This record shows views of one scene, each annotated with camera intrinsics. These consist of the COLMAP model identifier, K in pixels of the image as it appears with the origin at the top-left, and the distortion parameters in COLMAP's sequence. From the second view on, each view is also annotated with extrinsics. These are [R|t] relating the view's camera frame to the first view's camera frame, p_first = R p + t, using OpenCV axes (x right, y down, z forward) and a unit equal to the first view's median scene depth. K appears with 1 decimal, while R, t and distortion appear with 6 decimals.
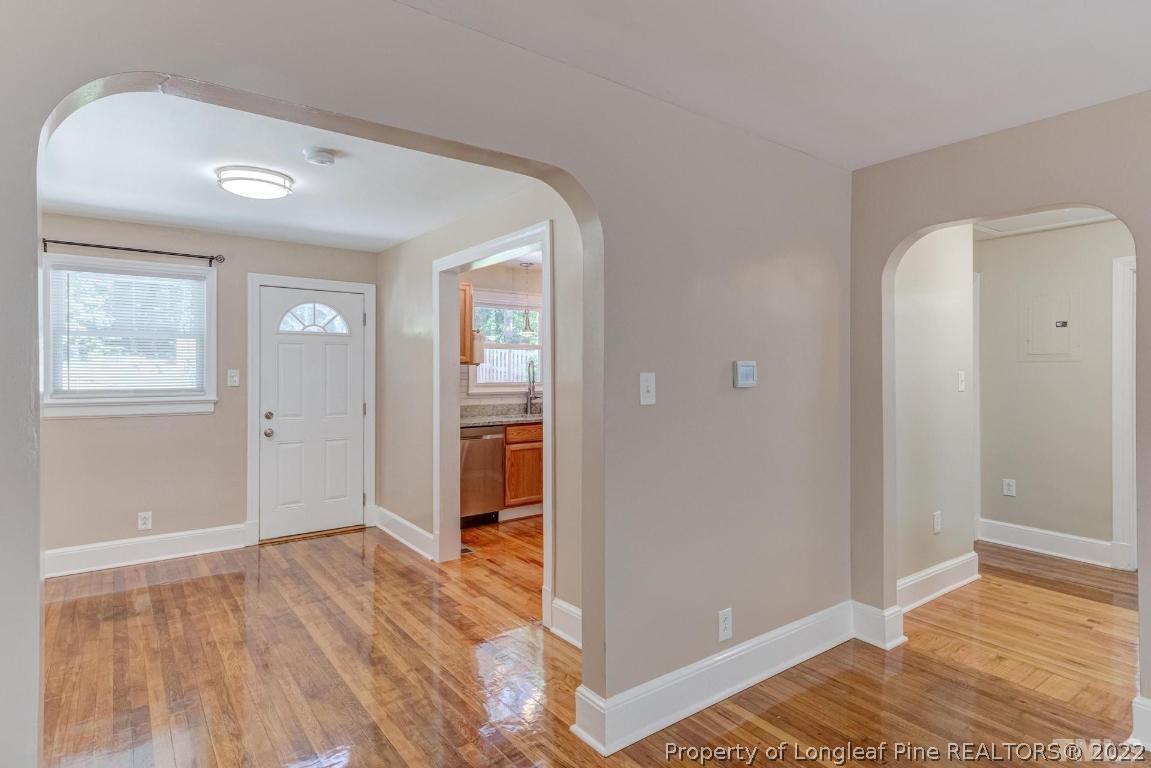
lens RADIAL K [[610.2, 0, 599.7], [0, 610.2, 366.9], [0, 0, 1]] dist [0.001345, -0.000488]
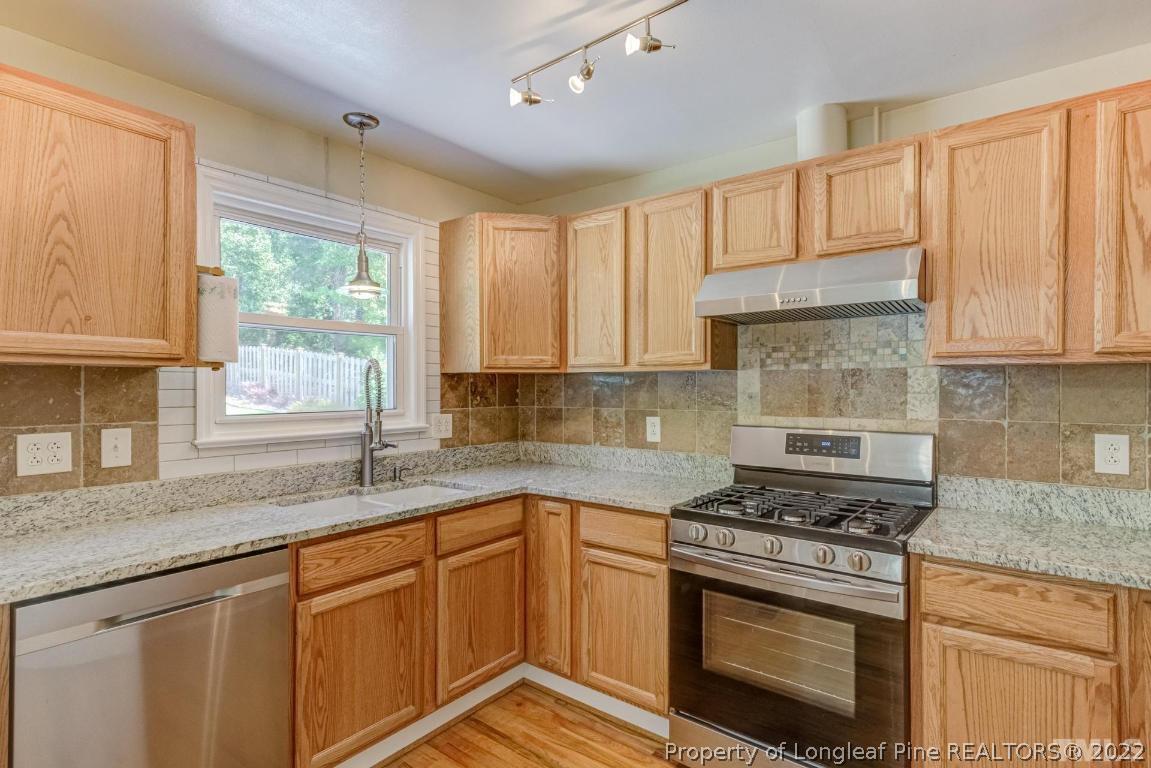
lens RADIAL K [[596.1, 0, 577.9], [0, 596.1, 384.7], [0, 0, 1]] dist [0.018338, -0.001066]
pose [[0.973081, -0.000176, 0.230461, -0.092634], [-0.001157, 0.999983, 0.005648, 0.006007], [-0.230458, -0.005763, 0.973065, 0.754628]]
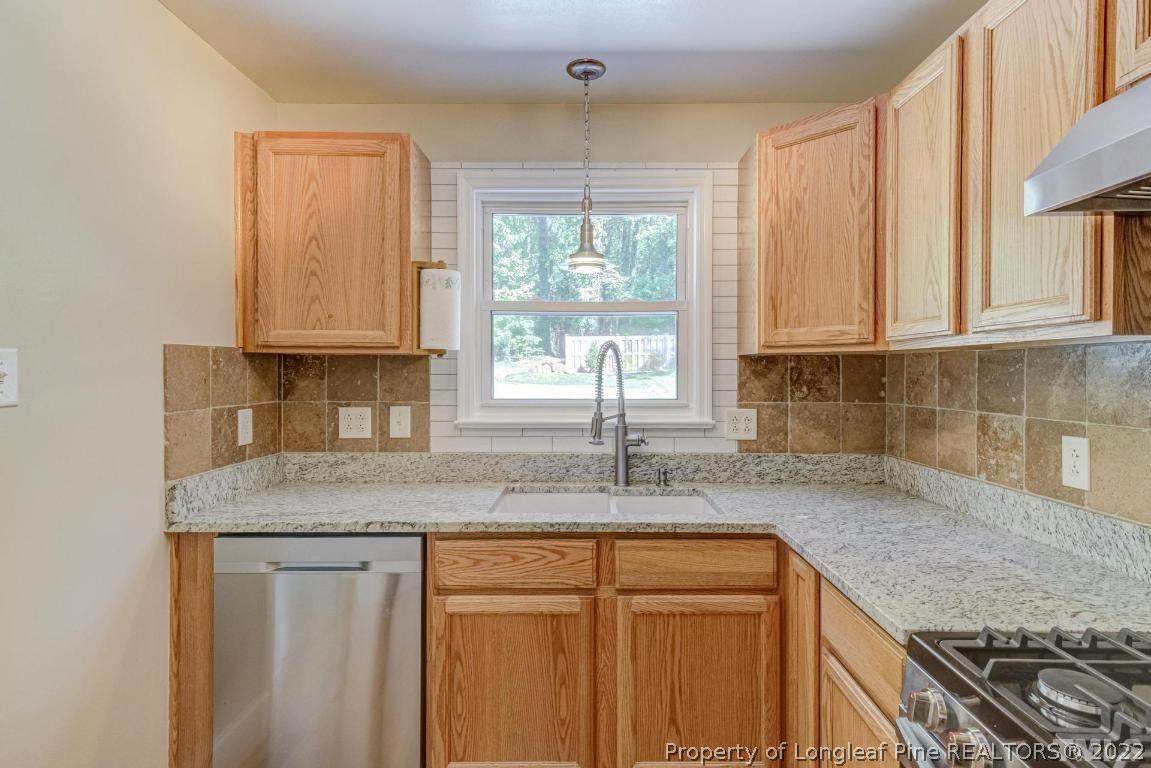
lens RADIAL K [[597.1, 0, 587.6], [0, 597.1, 376.7], [0, 0, 1]] dist [0.043214, -0.025901]
pose [[0.774255, 0.008244, -0.632820, 0.136541], [0.001977, 0.999879, 0.015444, 0.006883], [0.632871, -0.013208, 0.774145, 0.948033]]
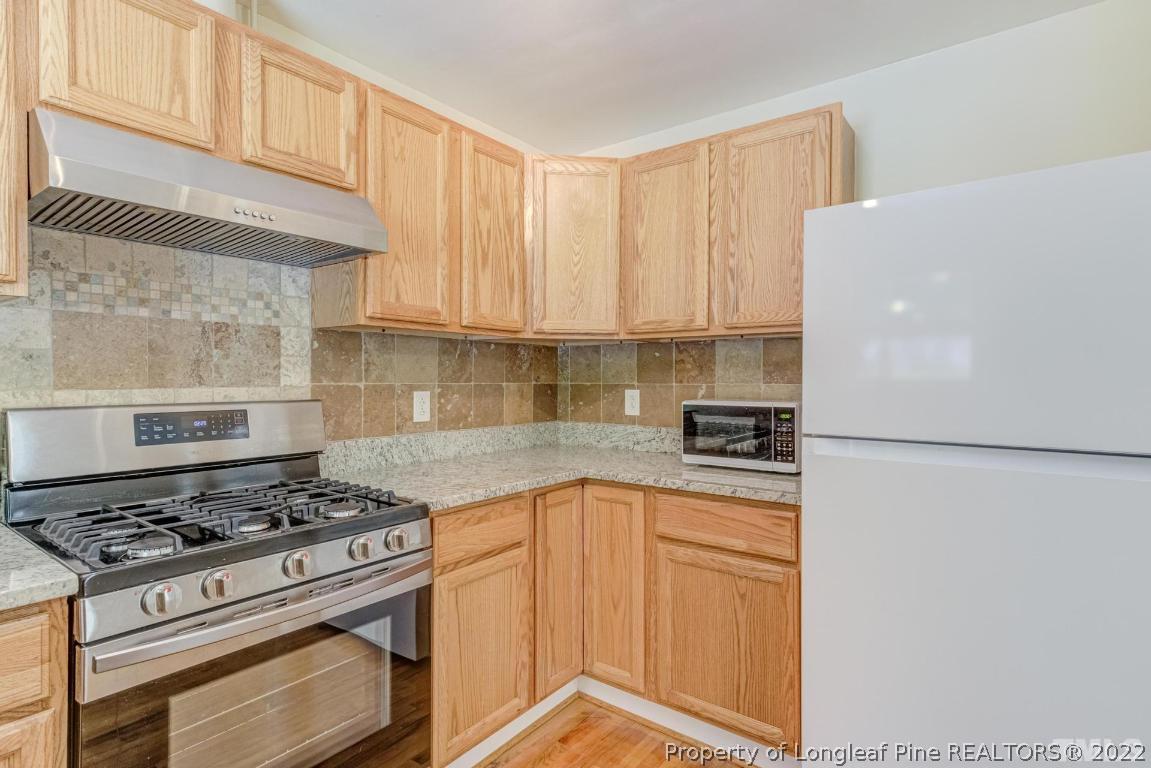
lens RADIAL K [[584.7, 0, 572.1], [0, 584.7, 381.2], [0, 0, 1]] dist [0.031243, -0.014509]
pose [[-0.241362, -0.007597, 0.970405, -0.172955], [-0.010374, 0.999932, 0.005248, 0.028985], [-0.970380, -0.008800, -0.241425, 1.068428]]
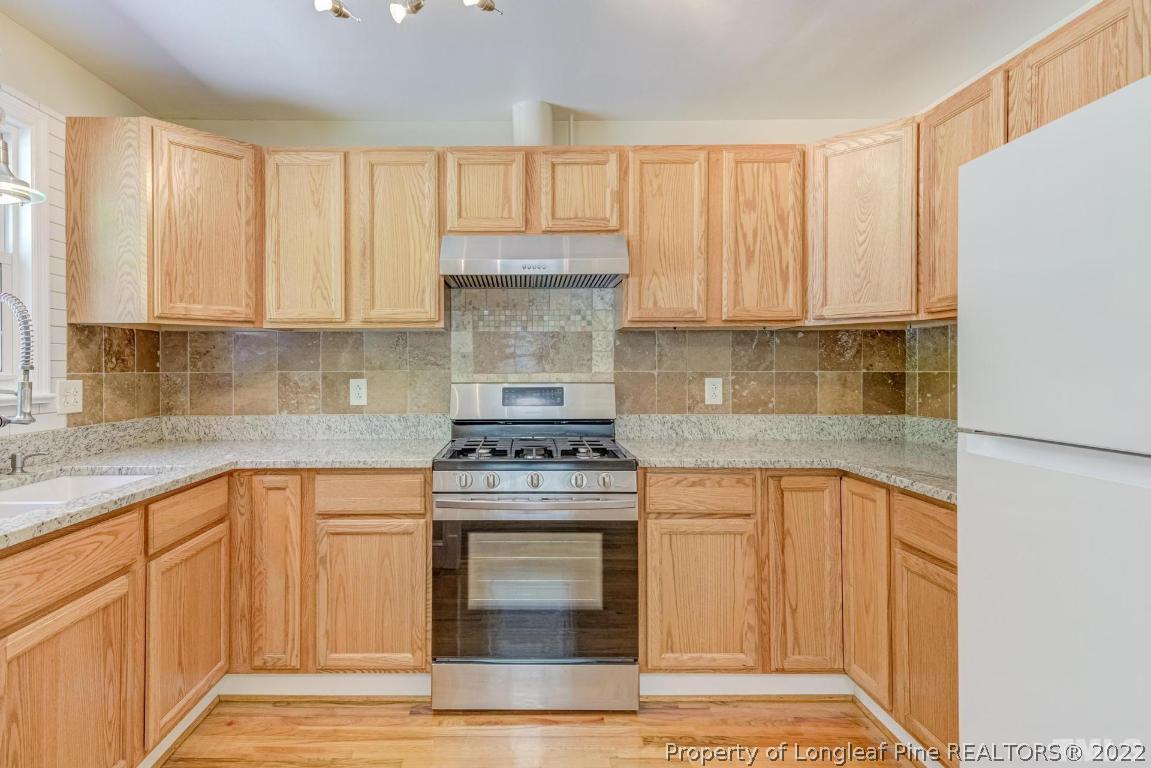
lens RADIAL K [[611.3, 0, 527.2], [0, 611.3, 368.1], [0, 0, 1]] dist [0.049026, -0.035467]
pose [[0.625296, -0.000975, 0.780387, -0.245797], [-0.002742, 0.999990, 0.003447, 0.030135], [-0.780383, -0.004295, 0.625288, 0.830816]]
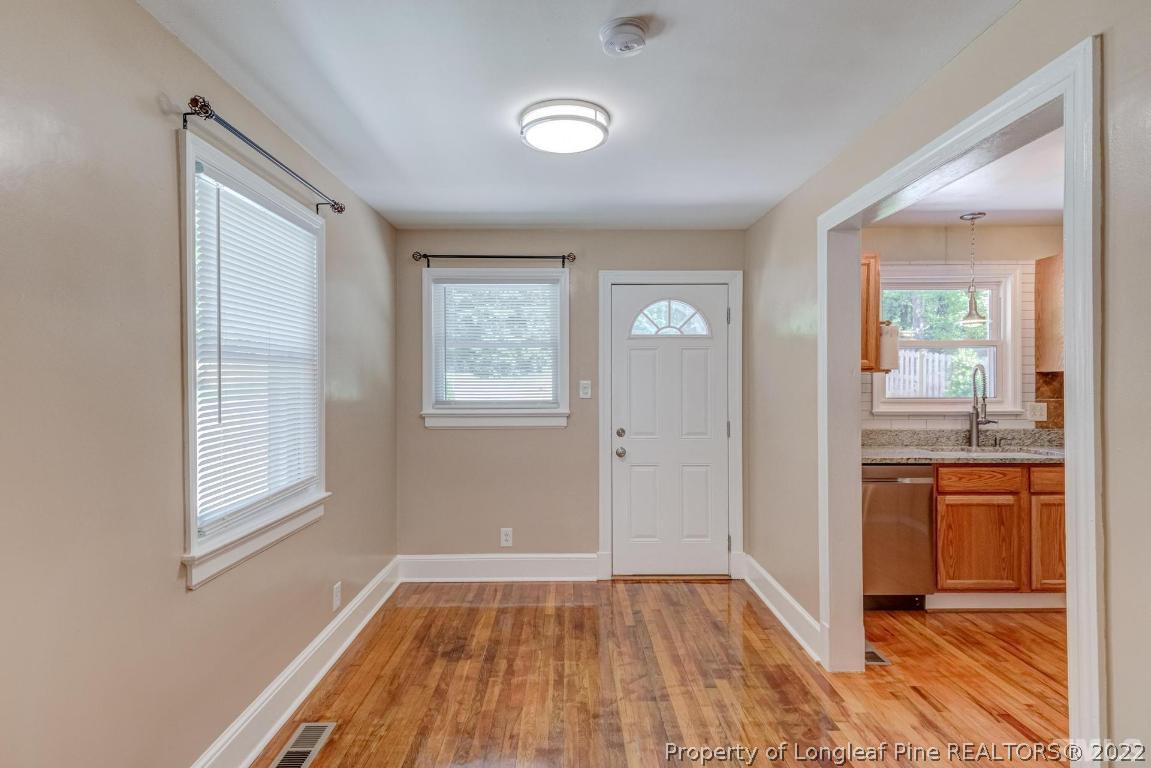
lens RADIAL K [[591.0, 0, 573.7], [0, 591.0, 383.0], [0, 0, 1]] dist [0.021337, 0.000539]
pose [[0.786192, -0.000391, -0.617982, -0.078190], [0.006697, 0.999946, 0.007888, 0.001653], [0.617945, -0.010340, 0.786153, 0.310413]]
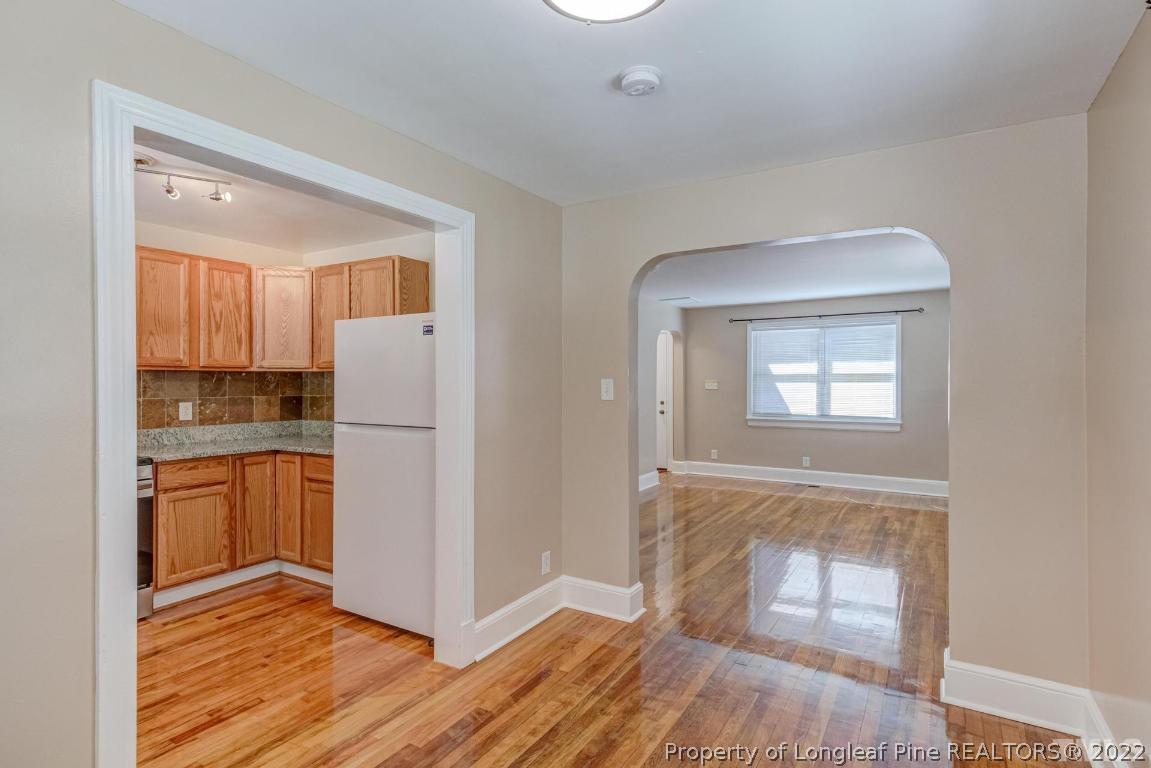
lens RADIAL K [[584.7, 0, 572.1], [0, 584.7, 381.2], [0, 0, 1]] dist [0.031243, -0.014509]
pose [[-0.337550, -0.000202, 0.941308, -0.679659], [-0.005644, 0.999982, -0.001809, 0.008027], [-0.941291, -0.005924, -0.337545, 0.824363]]
